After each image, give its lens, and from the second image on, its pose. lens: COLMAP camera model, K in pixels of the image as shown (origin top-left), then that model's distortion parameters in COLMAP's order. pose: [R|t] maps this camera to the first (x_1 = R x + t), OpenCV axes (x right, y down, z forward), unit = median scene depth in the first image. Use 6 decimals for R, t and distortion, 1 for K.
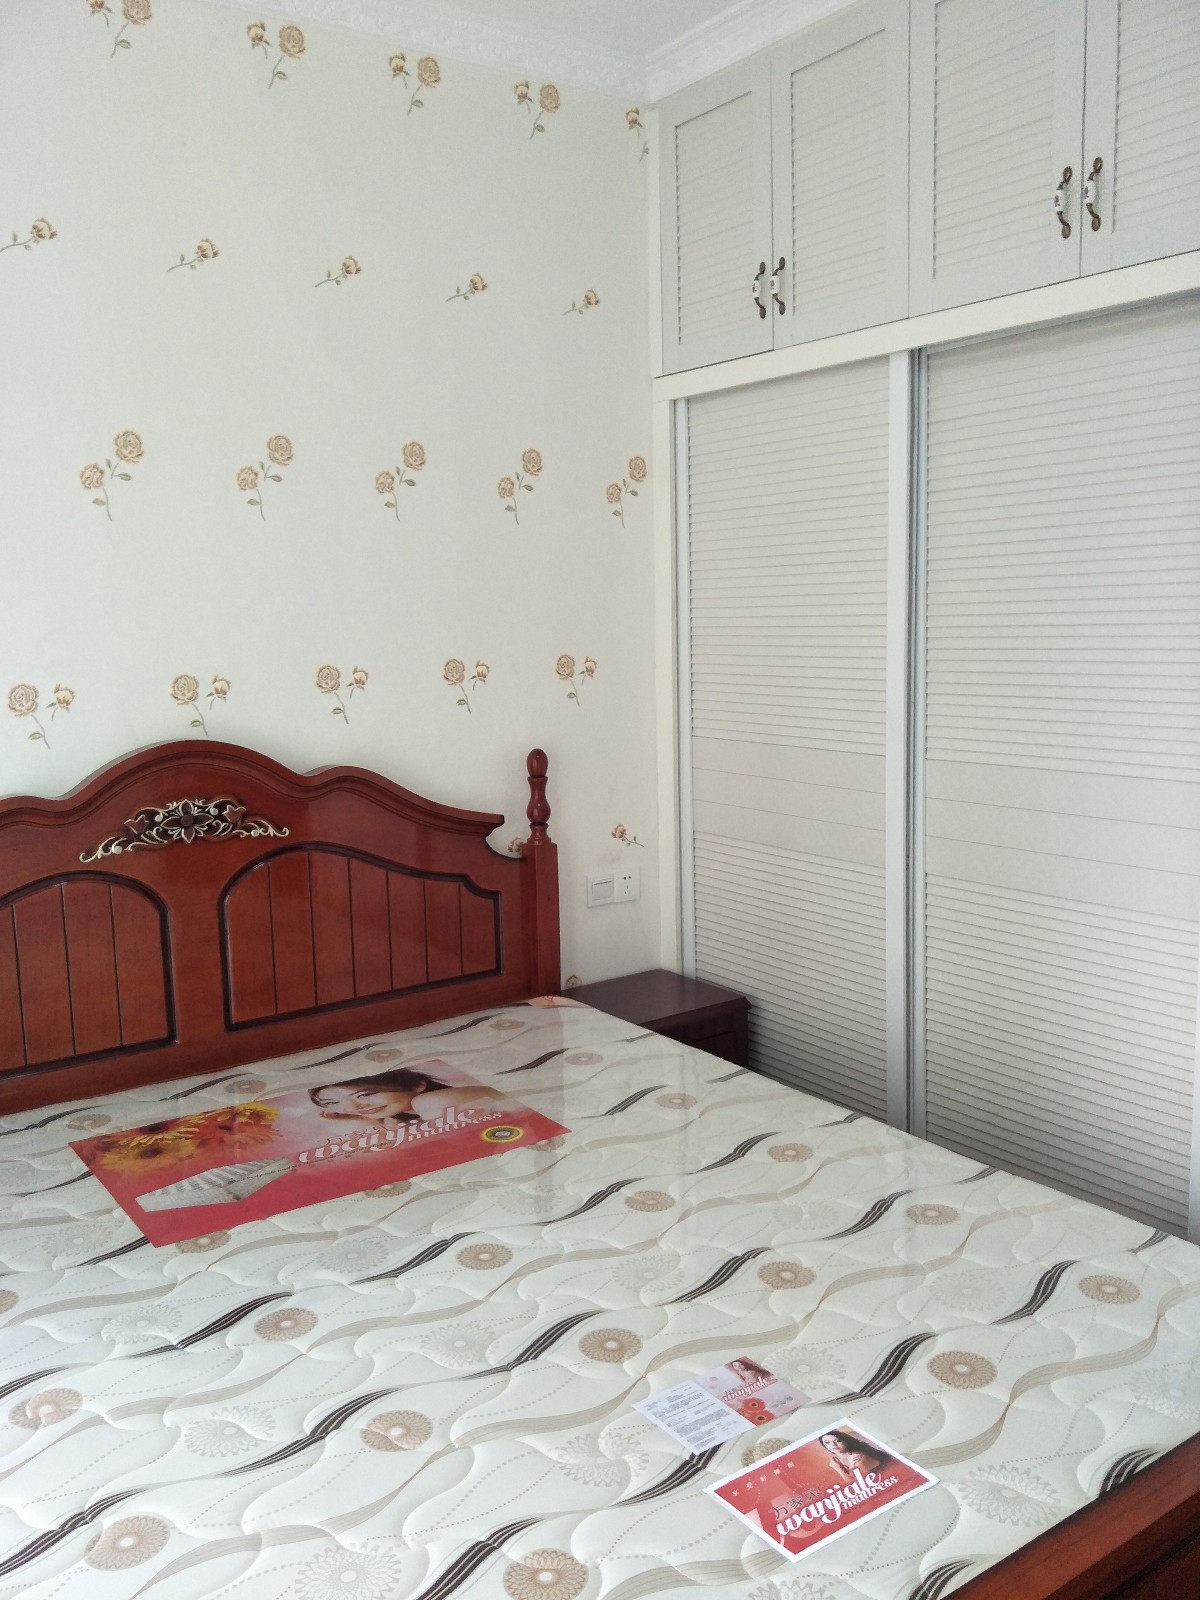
lens RADIAL K [[1369.2, 0, 600.0], [0, 1369.2, 800.0], [0, 0, 1]] dist [-0.002197, -0.008587]
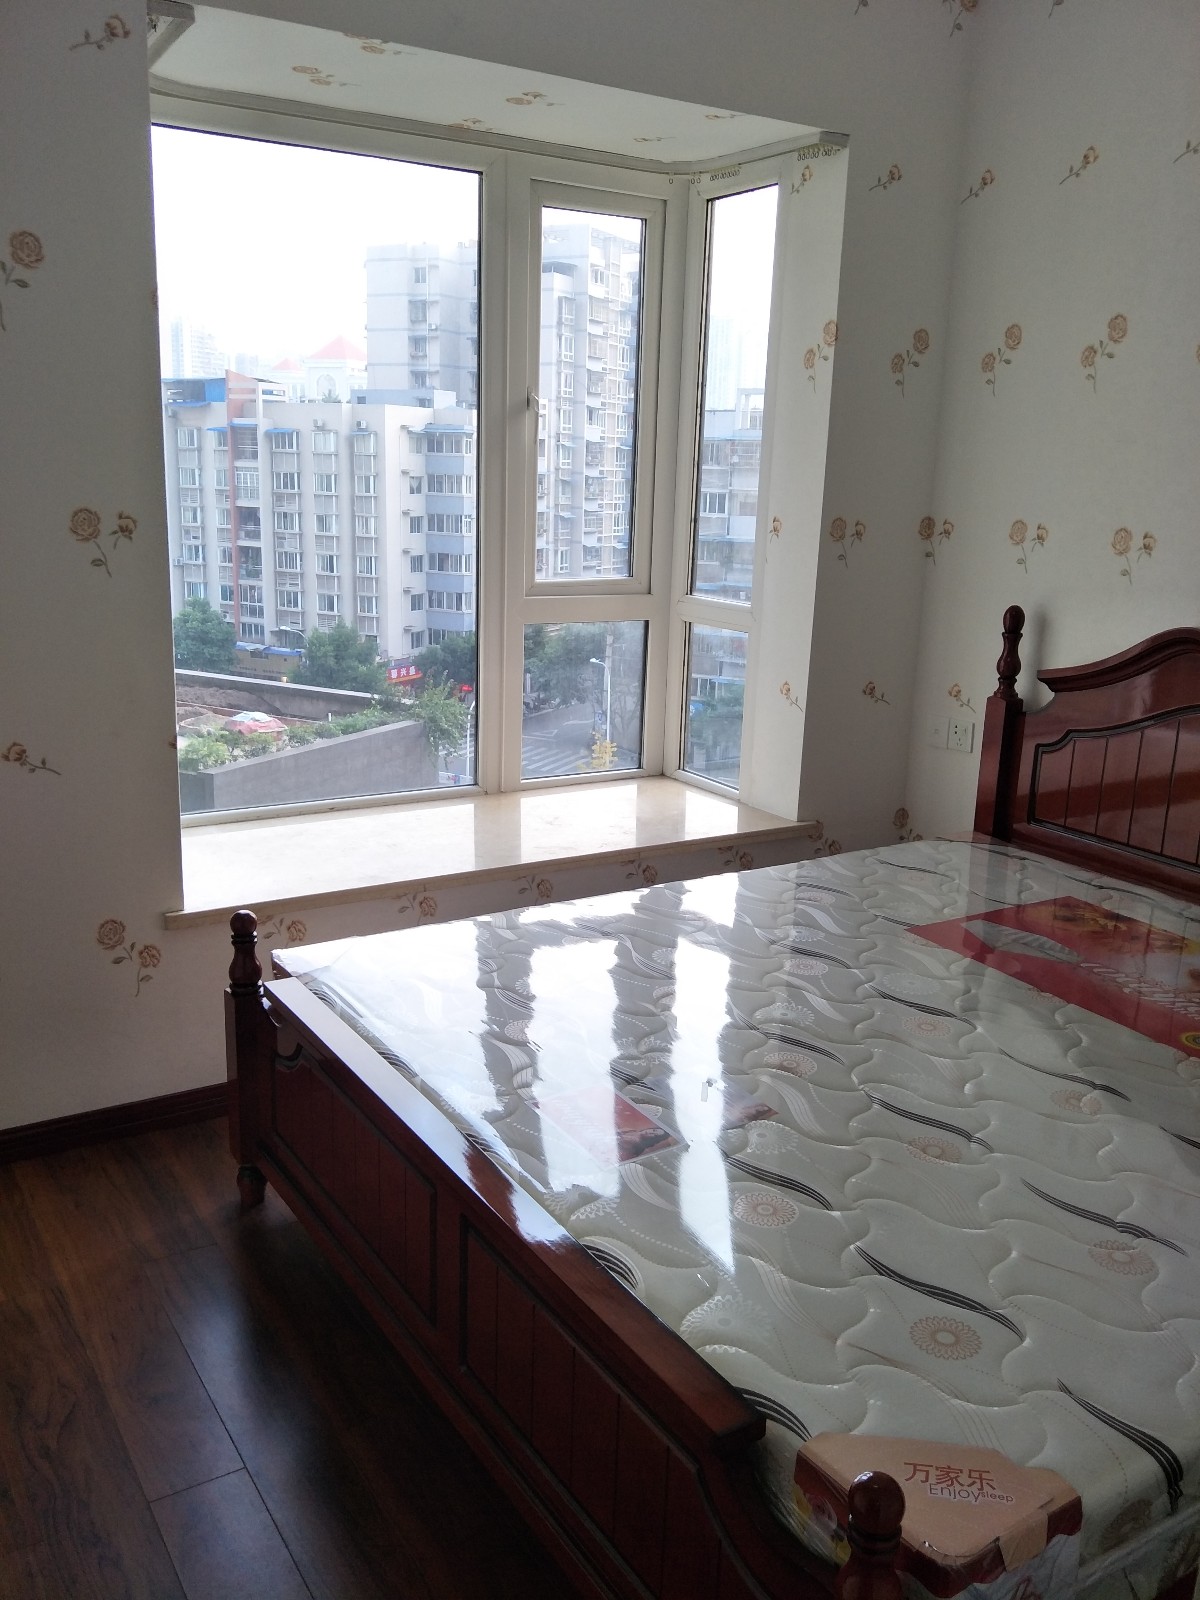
lens RADIAL K [[1262.2, 0, 600.0], [0, 1262.2, 800.0], [0, 0, 1]] dist [0.006107, 0.003983]
pose [[-0.017501, 0.280863, -0.959588, 0.940778], [-0.172359, 0.944520, 0.279596, -0.115171], [0.984879, 0.170287, 0.031879, 0.663372]]
